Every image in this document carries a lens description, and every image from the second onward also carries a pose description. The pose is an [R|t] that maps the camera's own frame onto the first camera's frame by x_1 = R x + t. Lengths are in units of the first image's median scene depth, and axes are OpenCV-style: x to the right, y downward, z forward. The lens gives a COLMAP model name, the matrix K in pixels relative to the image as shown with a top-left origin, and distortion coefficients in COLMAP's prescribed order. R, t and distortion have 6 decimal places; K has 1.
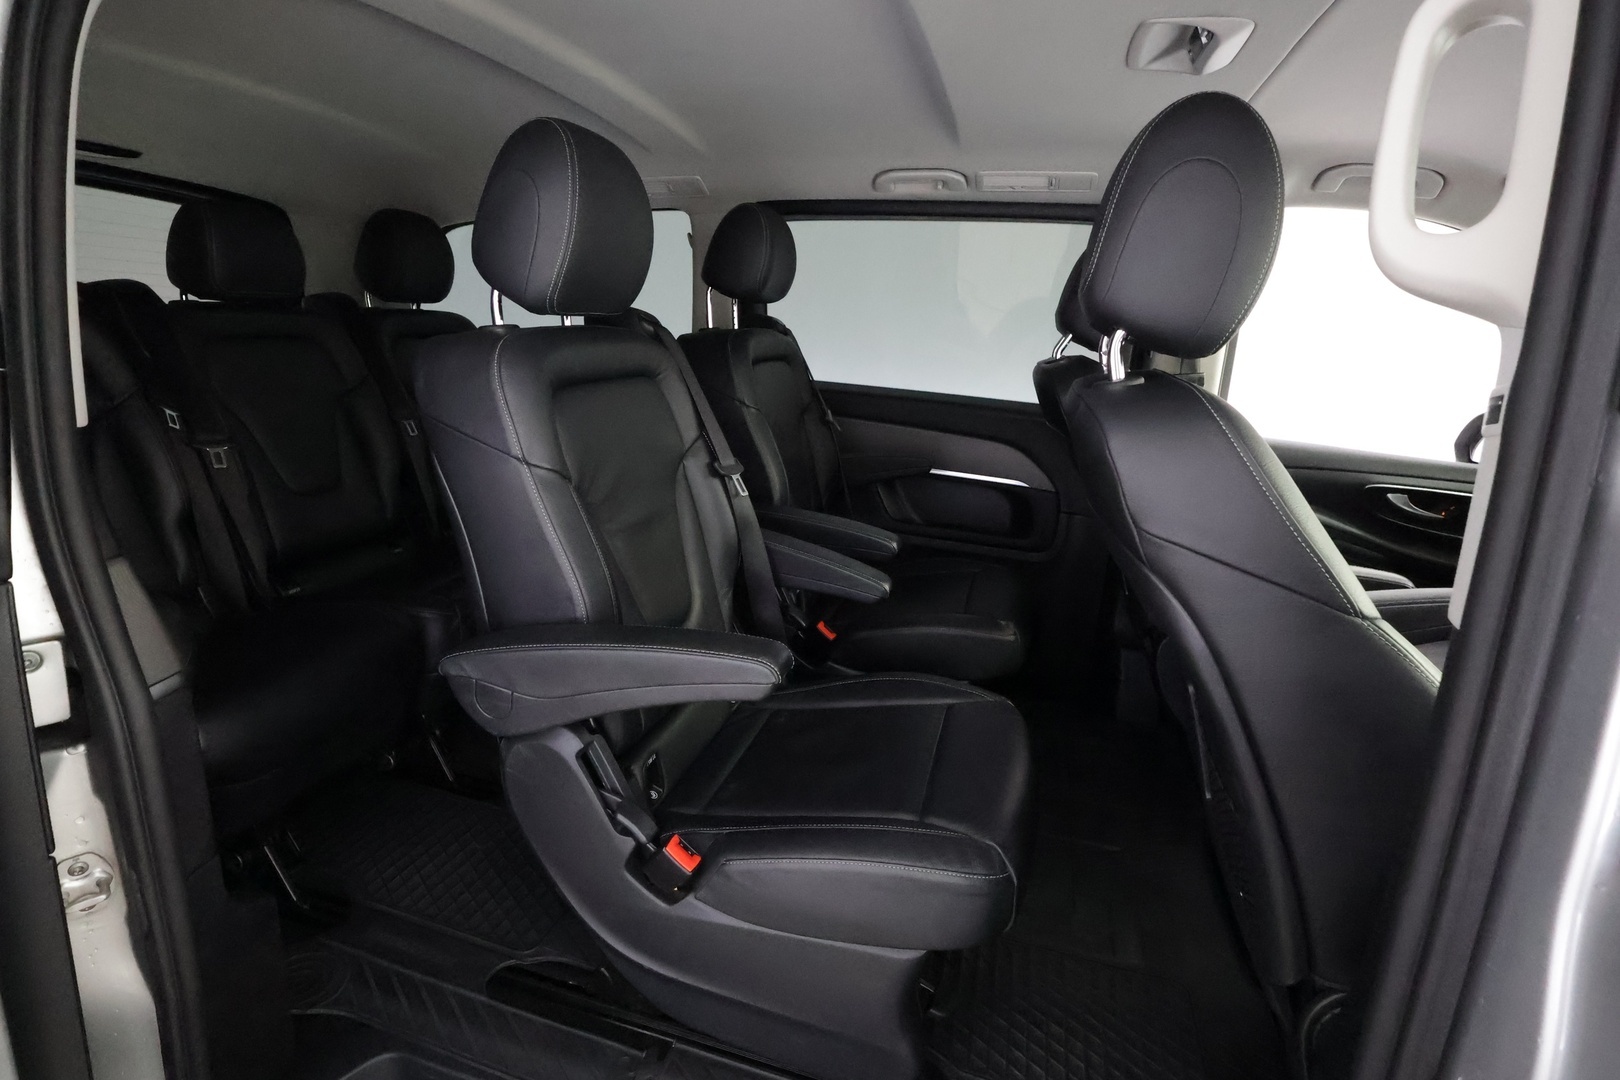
lens RADIAL K [[782.6, 0, 811.3], [0, 782.6, 548.1], [0, 0, 1]] dist [0.005198, -0.000055]
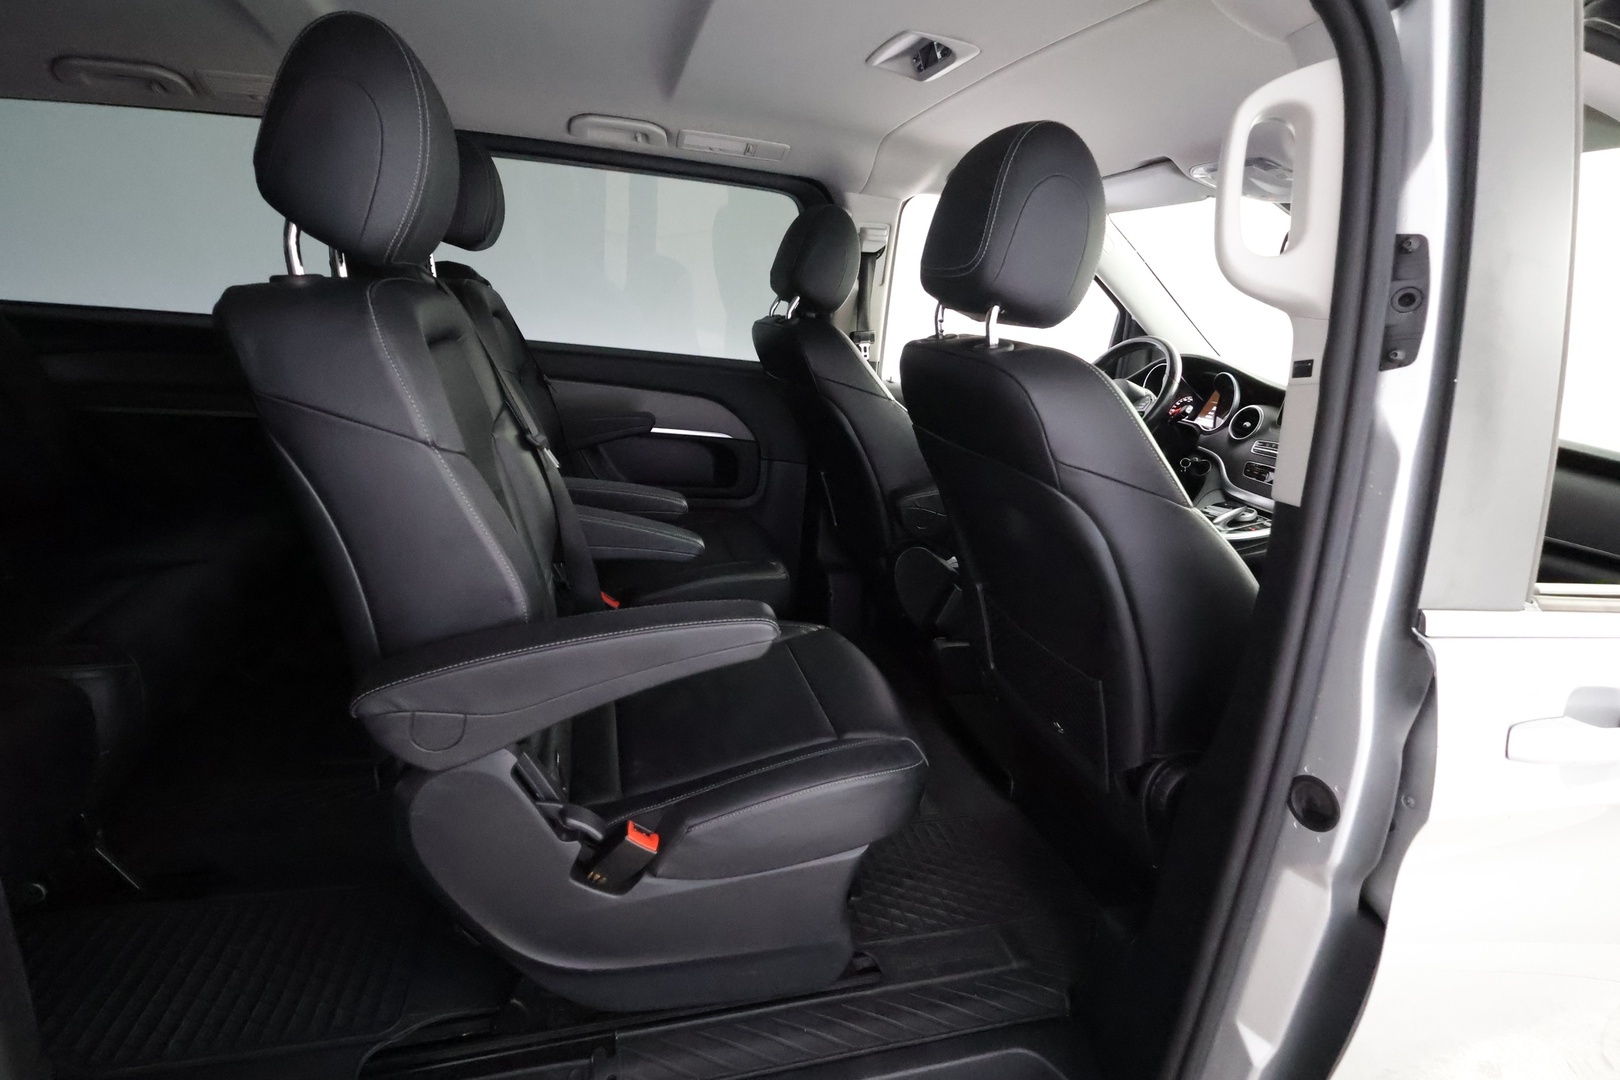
lens RADIAL K [[782.6, 0, 811.3], [0, 782.6, 548.1], [0, 0, 1]] dist [0.005198, -0.000055]
pose [[0.847770, -0.141509, 0.511136, -0.282247], [0.110475, 0.989725, 0.090774, -0.020404], [-0.518730, -0.020487, 0.854693, 0.040939]]
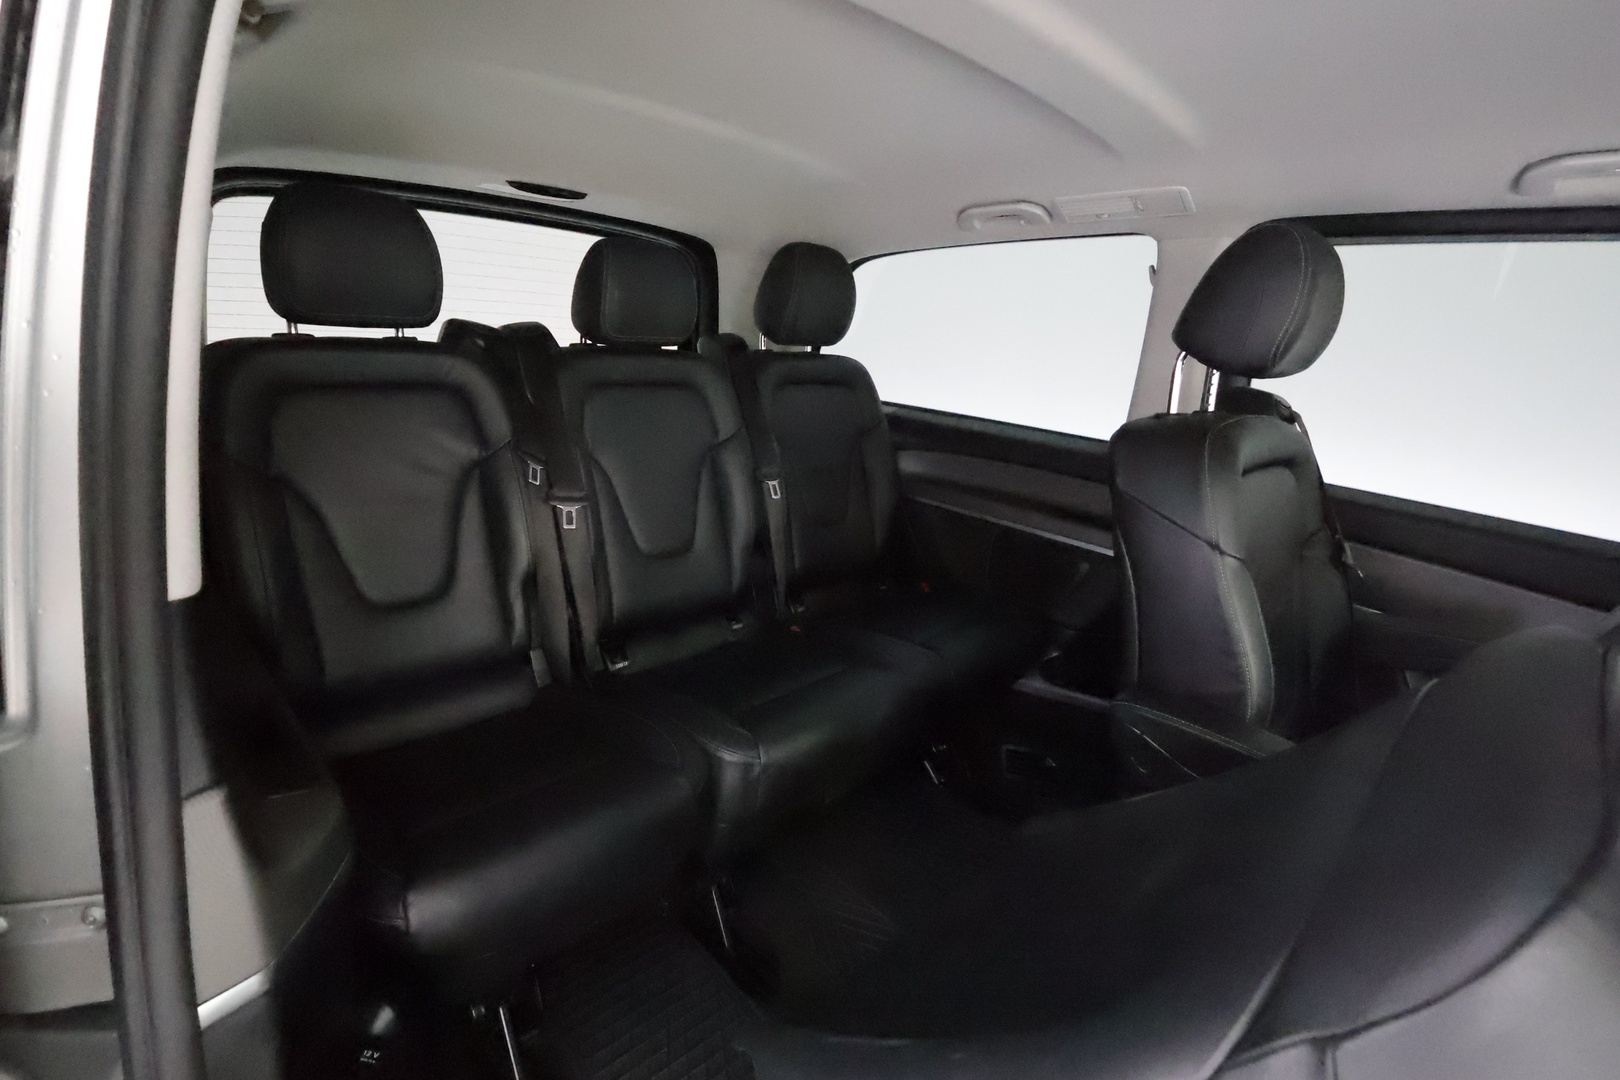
lens RADIAL K [[782.6, 0, 811.3], [0, 782.6, 548.1], [0, 0, 1]] dist [0.005198, -0.000055]
pose [[0.871928, 0.158397, -0.463306, -0.079284], [-0.172626, 0.984916, 0.011850, -0.139091], [0.458194, 0.069646, 0.886119, 0.321171]]
